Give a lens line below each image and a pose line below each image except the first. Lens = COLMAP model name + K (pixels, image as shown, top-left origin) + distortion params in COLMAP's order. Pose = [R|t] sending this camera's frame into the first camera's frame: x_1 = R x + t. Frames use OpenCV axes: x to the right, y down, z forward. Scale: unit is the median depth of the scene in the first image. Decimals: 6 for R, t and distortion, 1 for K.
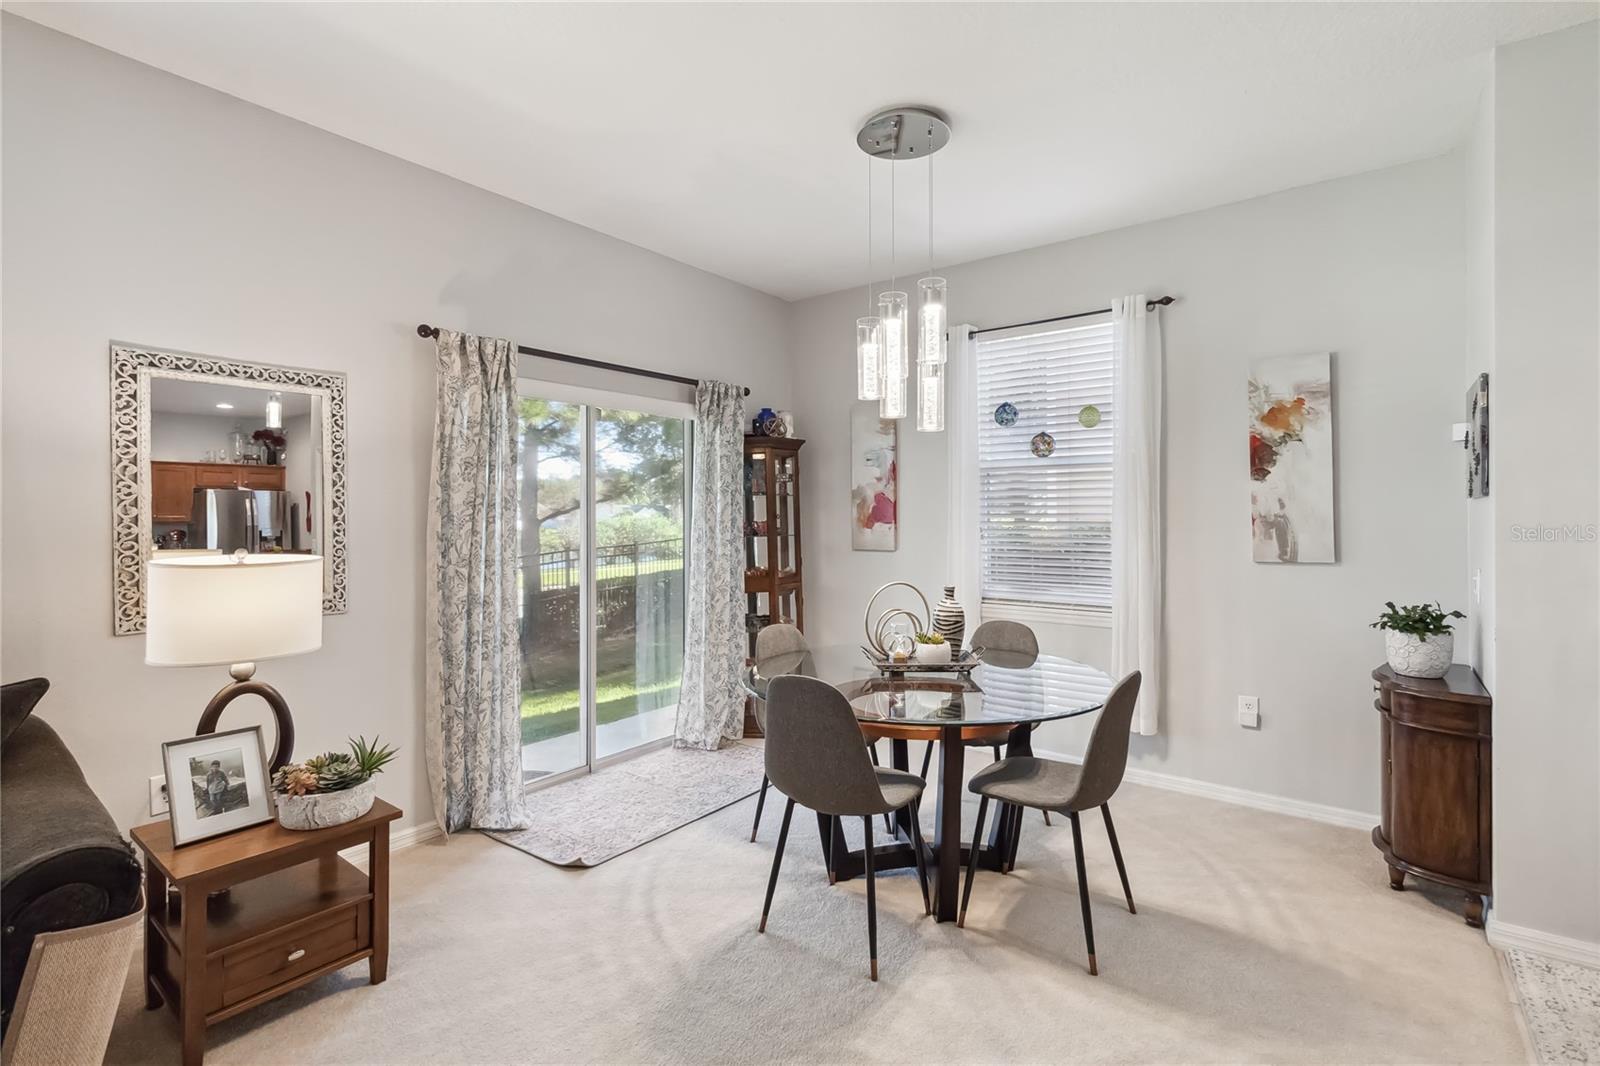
lens RADIAL K [[733.3, 0, 805.3], [0, 733.3, 514.6], [0, 0, 1]] dist [0.000926, 0.000410]
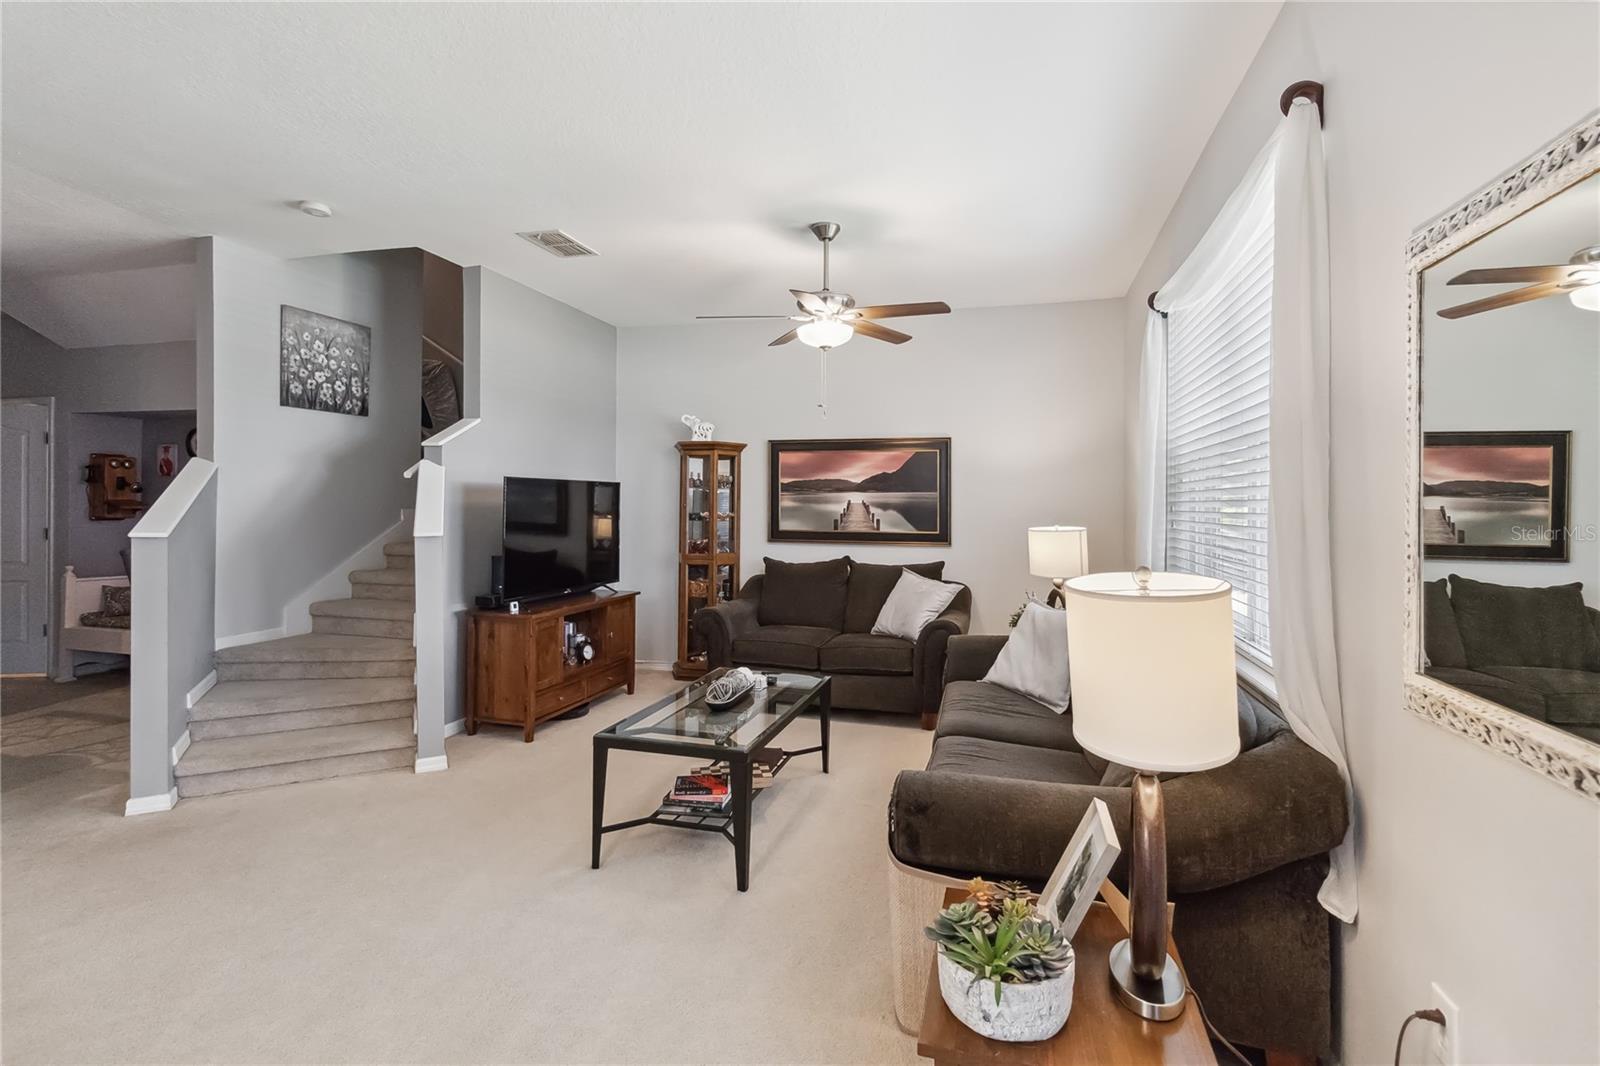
lens RADIAL K [[745.4, 0, 821.6], [0, 745.4, 505.2], [0, 0, 1]] dist [-0.000229, 0.000173]
pose [[-0.924135, -0.000434, -0.382066, -0.204546], [-0.002436, 0.999986, 0.004755, -0.010758], [0.382059, 0.005325, -0.924123, 1.152729]]
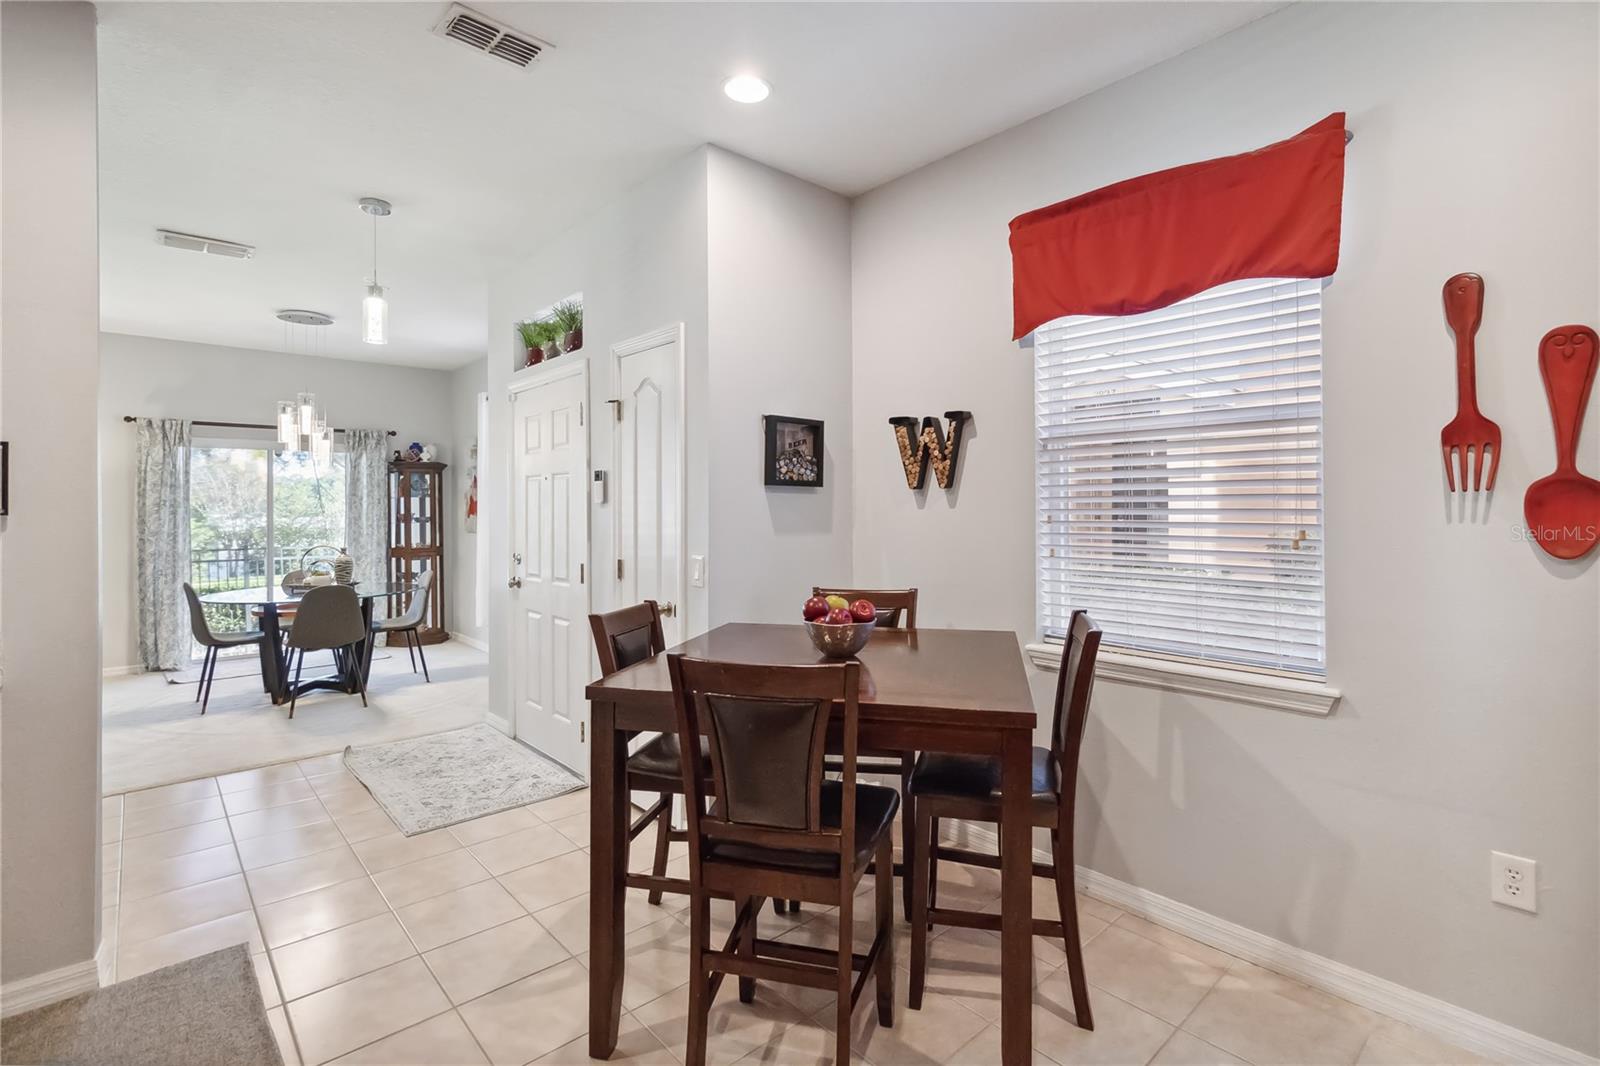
lens RADIAL K [[745.4, 0, 821.6], [0, 745.4, 505.2], [0, 0, 1]] dist [-0.000229, 0.000173]
pose [[0.985482, -0.001487, -0.169774, 1.830295], [0.001416, 0.999999, -0.000536, -0.010318], [0.169775, 0.000287, 0.985483, -0.745768]]
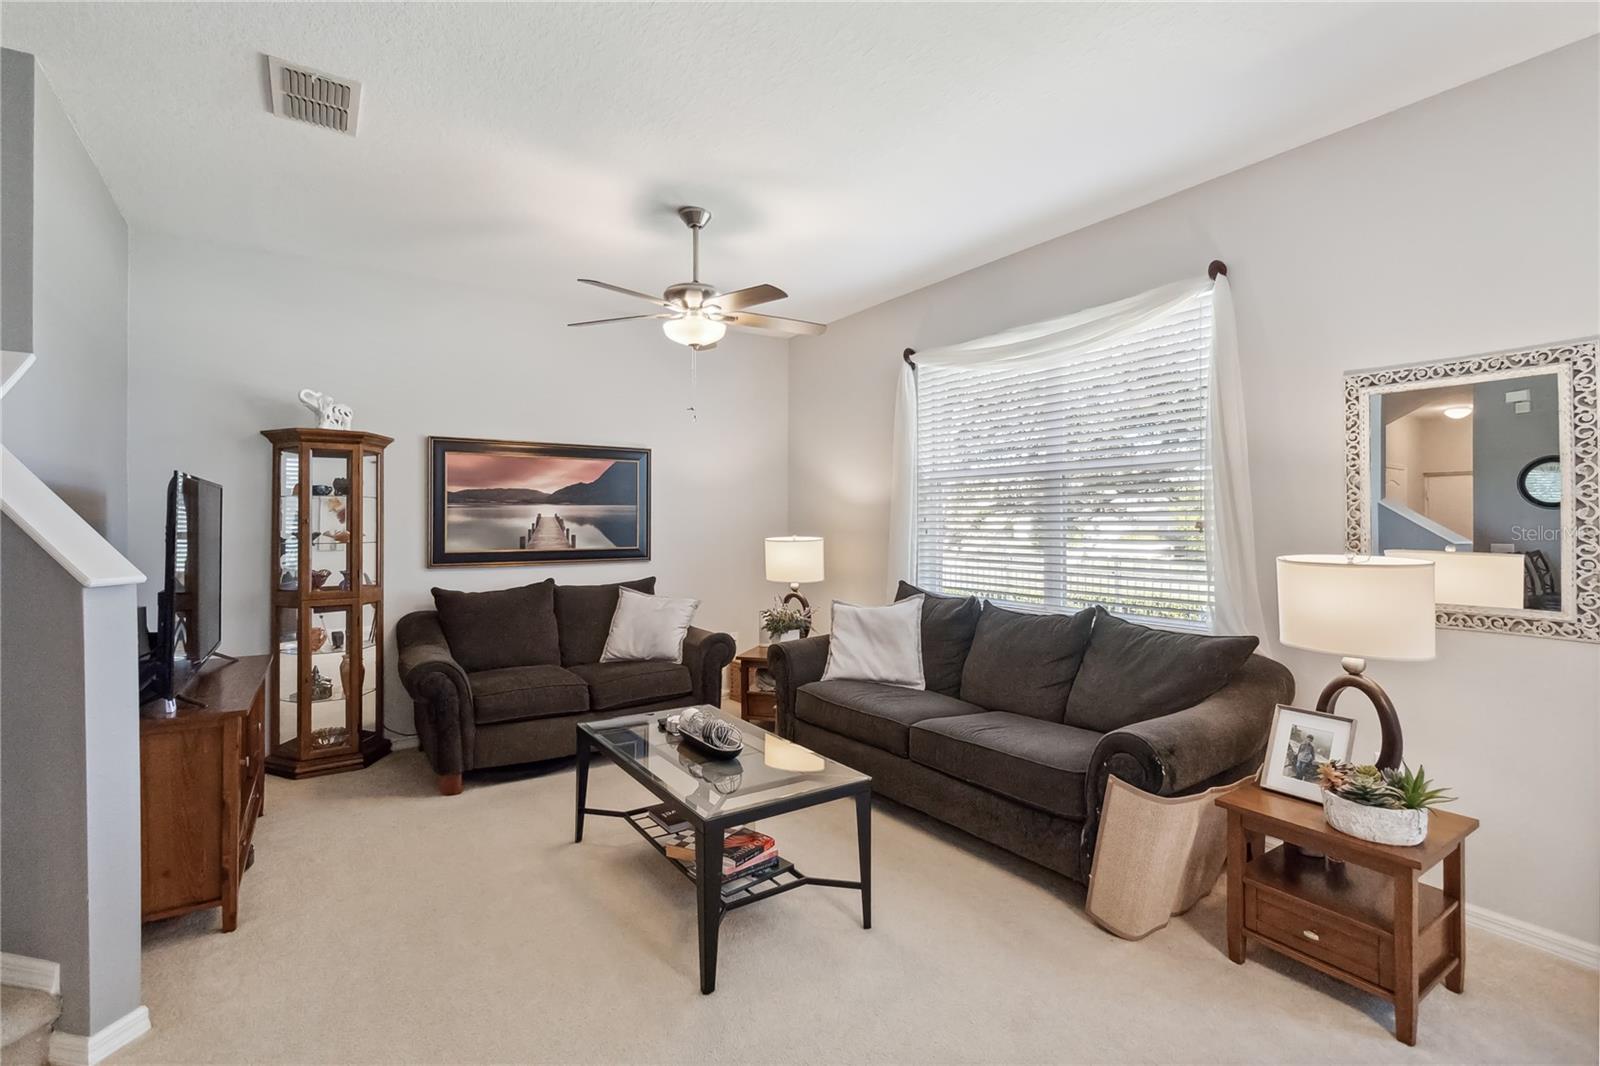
lens RADIAL K [[733.3, 0, 825.8], [0, 733.3, 510.9], [0, 0, 1]] dist [0.000798, 0.000427]
pose [[-0.305456, -0.007513, -0.952177, 0.371597], [0.004453, 0.999947, -0.009319, -0.002860], [0.952196, -0.007086, -0.305406, 0.464342]]
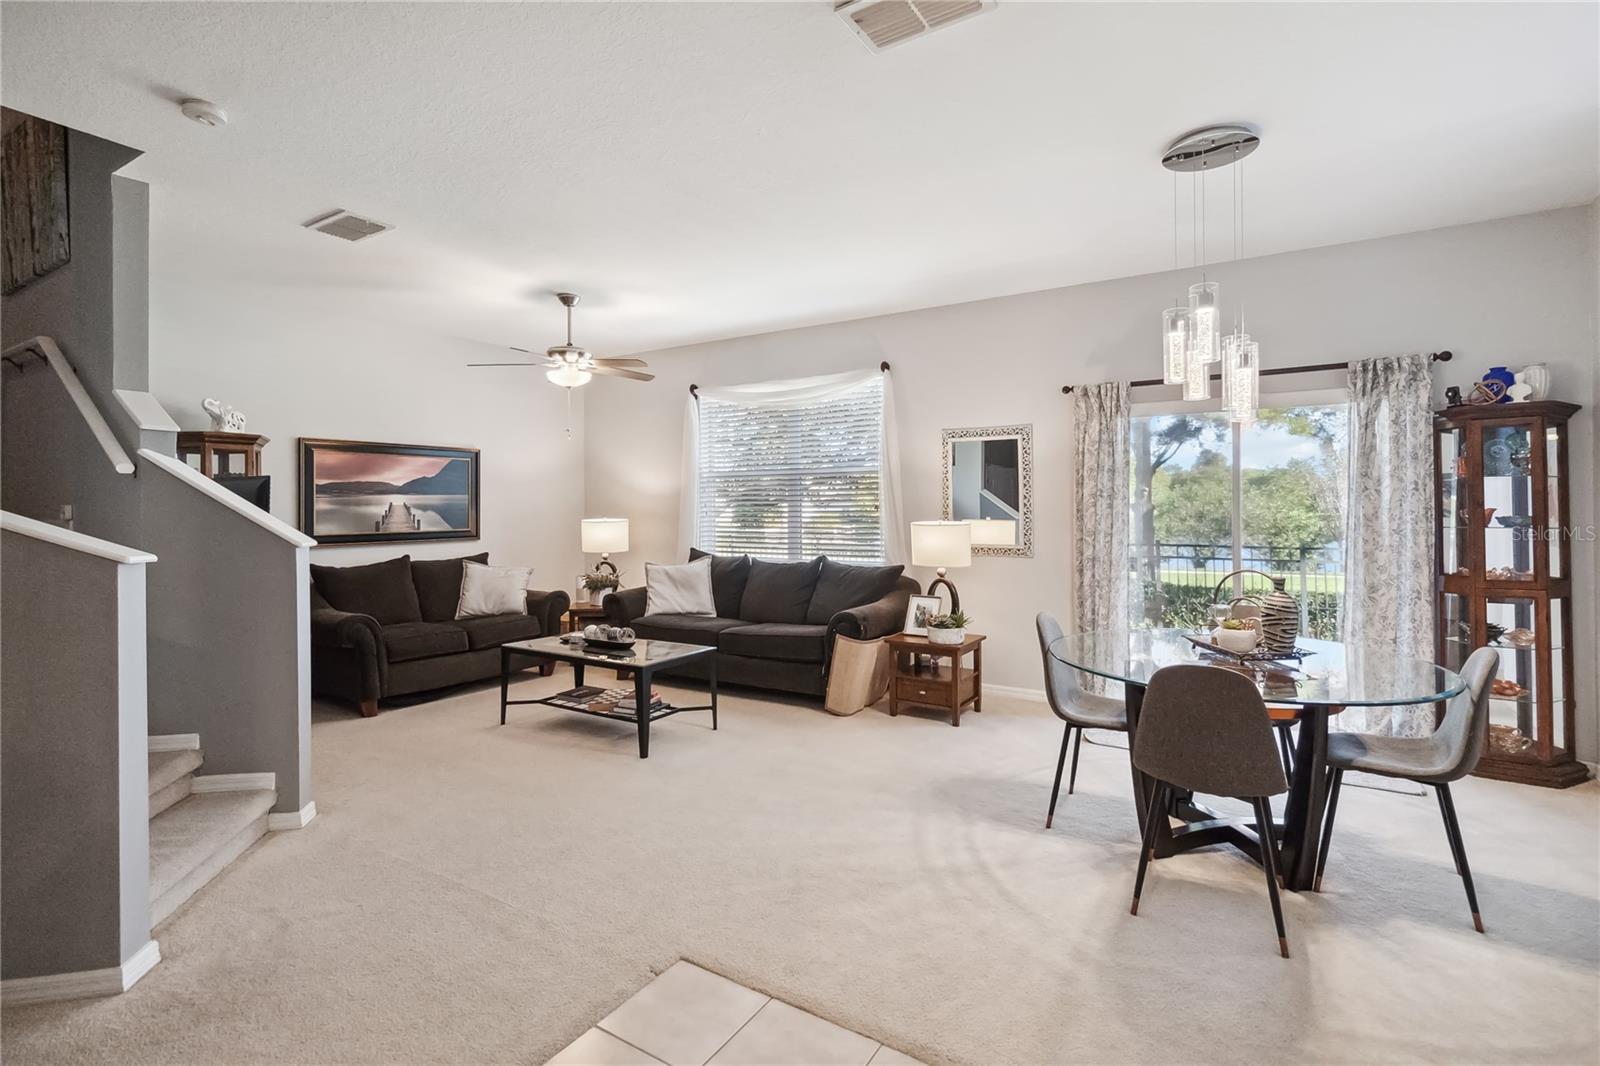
lens RADIAL K [[733.3, 0, 825.8], [0, 733.3, 510.9], [0, 0, 1]] dist [0.000798, 0.000427]
pose [[0.095598, 0.012951, -0.995336, 1.127676], [0.008015, 0.999873, 0.013780, -0.009245], [0.995388, -0.009295, 0.095482, 0.332267]]
